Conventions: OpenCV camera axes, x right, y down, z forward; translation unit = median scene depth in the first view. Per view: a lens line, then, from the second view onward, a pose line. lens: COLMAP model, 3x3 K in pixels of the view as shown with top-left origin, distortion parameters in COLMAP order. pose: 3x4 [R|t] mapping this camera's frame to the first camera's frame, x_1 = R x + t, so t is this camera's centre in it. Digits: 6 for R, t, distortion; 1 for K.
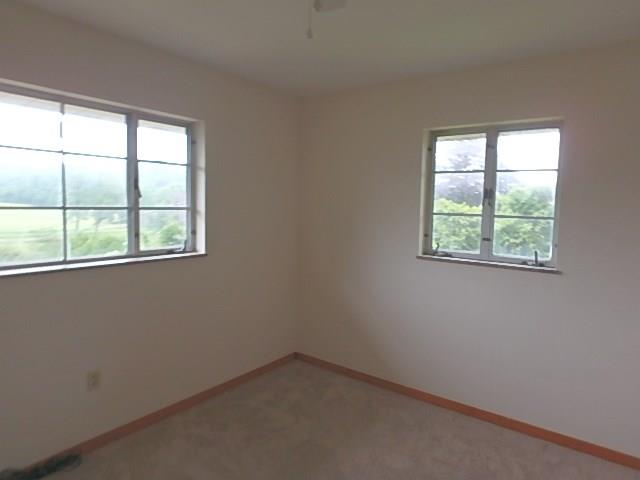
lens RADIAL K [[399.4, 0, 328.5], [0, 399.4, 234.9], [0, 0, 1]] dist [-0.033568, 0.013187]
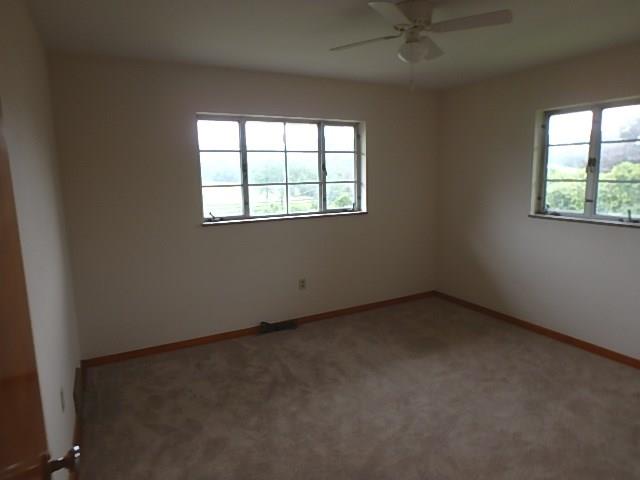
lens RADIAL K [[399.4, 0, 322.4], [0, 399.4, 241.0], [0, 0, 1]] dist [-0.033568, 0.013187]
pose [[0.909595, 0.031017, -0.414336, 0.161614], [0.006332, 0.996059, 0.088466, 0.021708], [0.415447, -0.083092, 0.905814, -0.426639]]
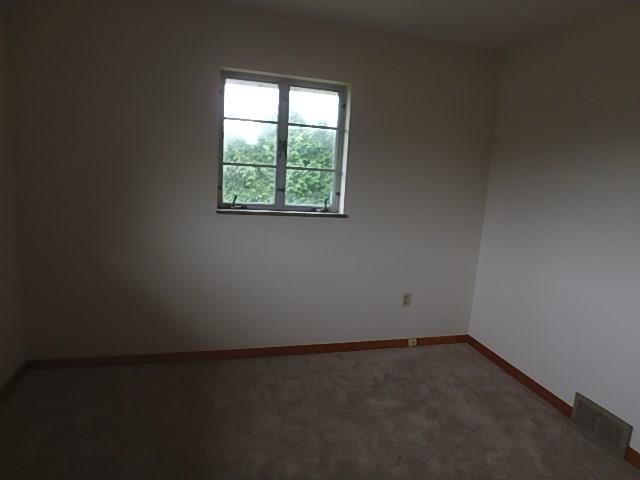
lens RADIAL K [[399.4, 0, 325.1], [0, 399.4, 231.0], [0, 0, 1]] dist [-0.033568, 0.013187]
pose [[0.614245, -0.114137, 0.780817, -0.365913], [0.010387, 0.990568, 0.136627, -0.024128], [-0.789047, -0.075812, 0.609637, 0.261568]]
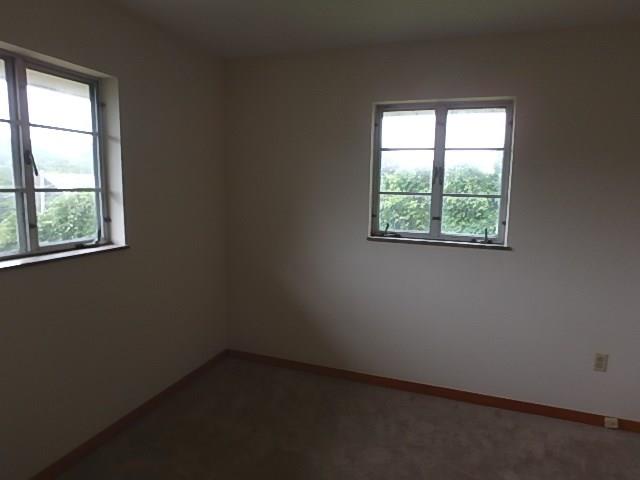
lens RADIAL K [[399.4, 0, 325.9], [0, 399.4, 235.8], [0, 0, 1]] dist [-0.033568, 0.013187]
pose [[0.957542, -0.040815, 0.285389, -0.154418], [0.025576, 0.998051, 0.056923, -0.009005], [-0.287156, -0.047207, 0.956720, 0.123512]]
